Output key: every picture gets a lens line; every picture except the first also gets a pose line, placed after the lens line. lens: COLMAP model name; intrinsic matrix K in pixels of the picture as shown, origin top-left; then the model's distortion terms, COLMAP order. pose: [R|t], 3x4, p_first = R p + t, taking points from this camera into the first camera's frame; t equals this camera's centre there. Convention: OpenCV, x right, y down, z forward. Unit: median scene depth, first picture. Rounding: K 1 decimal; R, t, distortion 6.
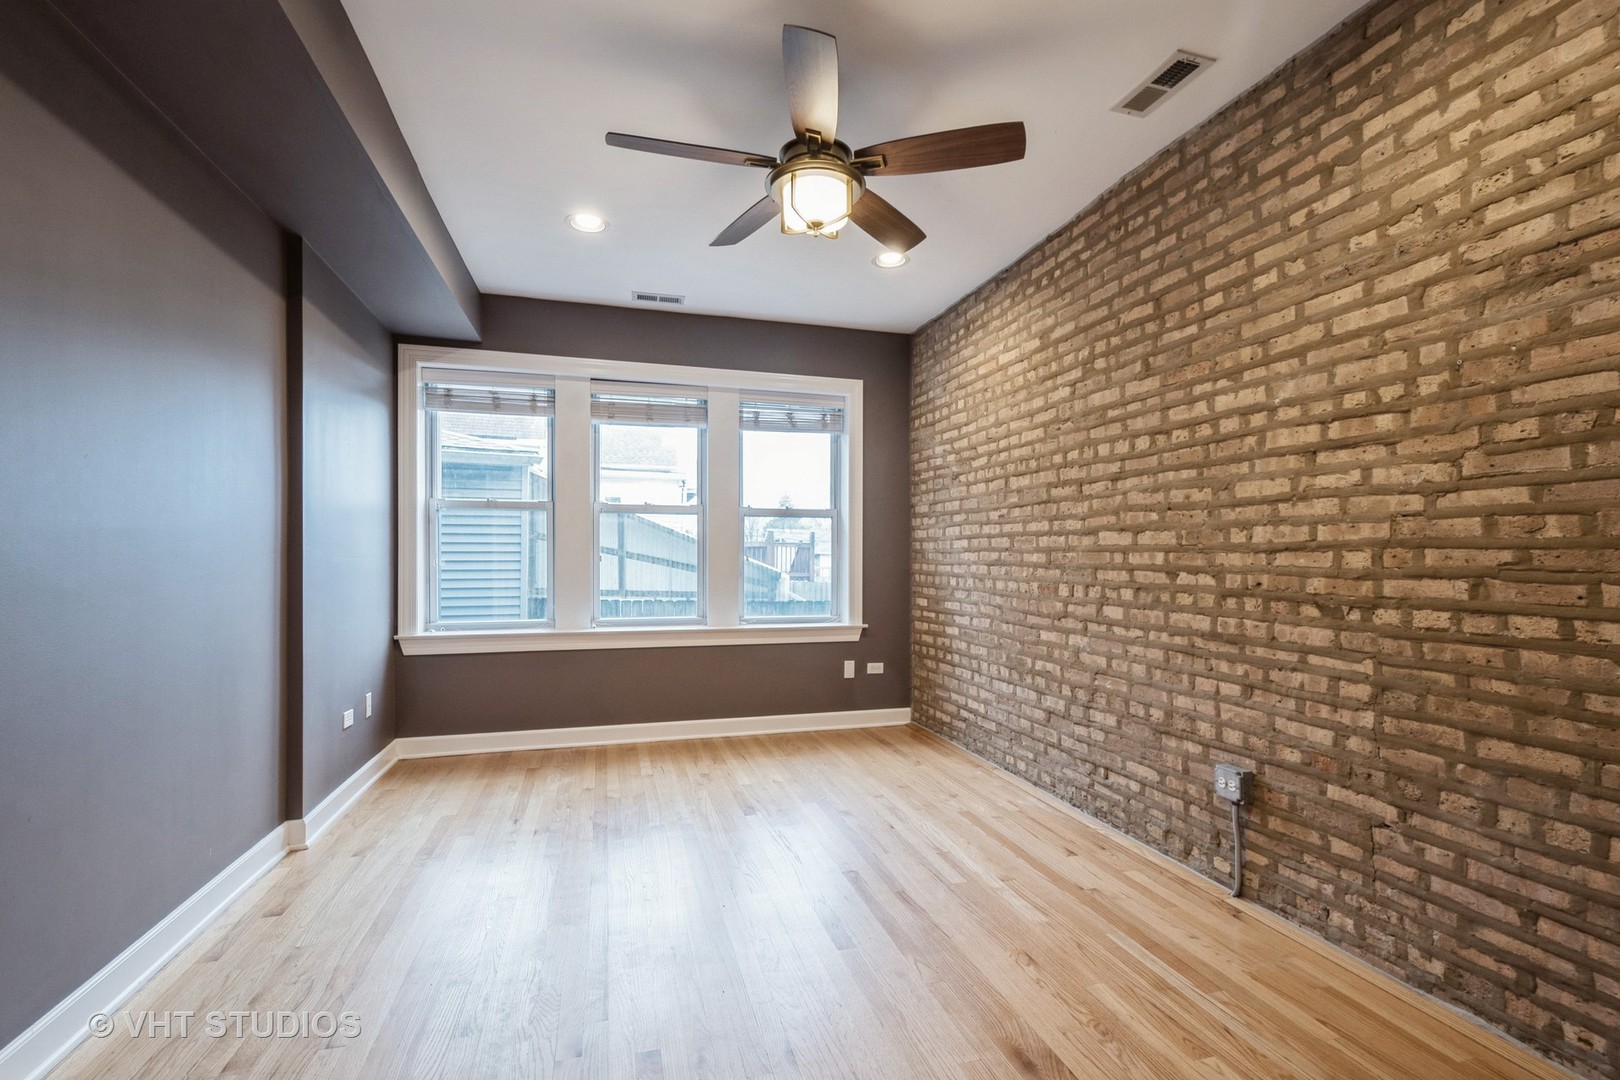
lens RADIAL K [[714.8, 0, 809.7], [0, 714.8, 563.6], [0, 0, 1]] dist [0.009448, -0.002436]
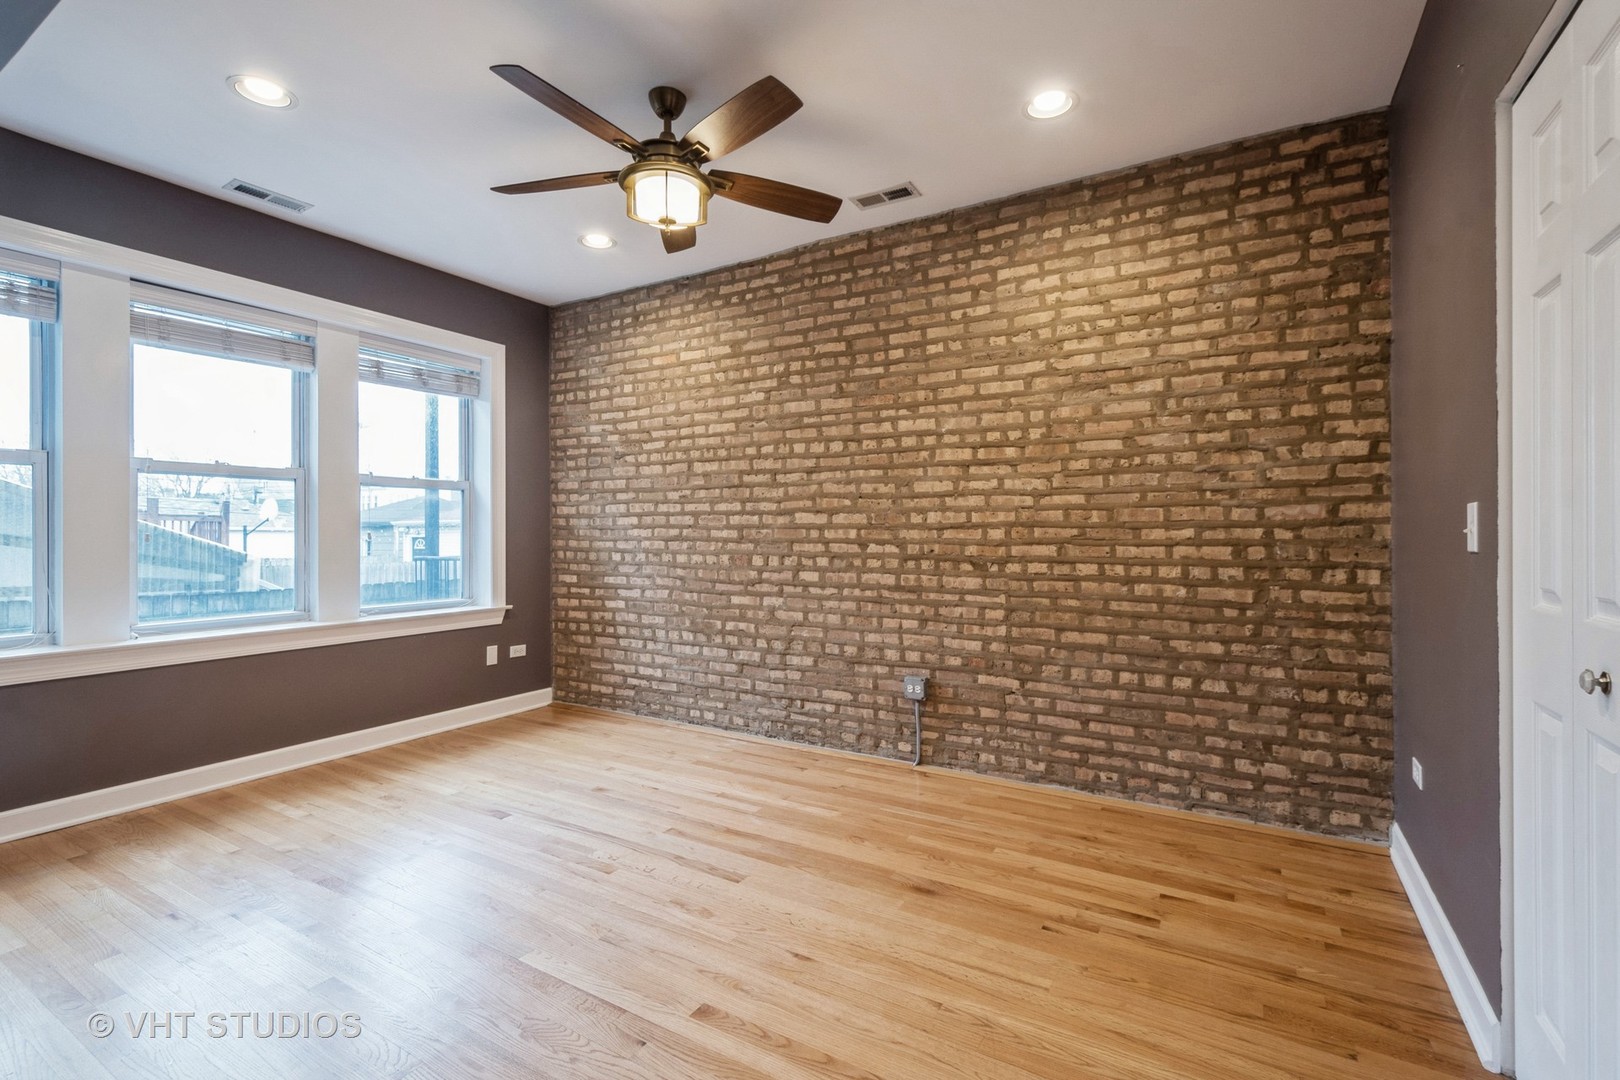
lens RADIAL K [[714.8, 0, 812.7], [0, 714.8, 534.8], [0, 0, 1]] dist [0.009448, -0.002436]
pose [[0.730551, -0.006999, 0.682823, -0.521123], [0.010550, 0.999944, -0.001038, -0.004945], [-0.682777, 0.007962, 0.730584, 0.073935]]
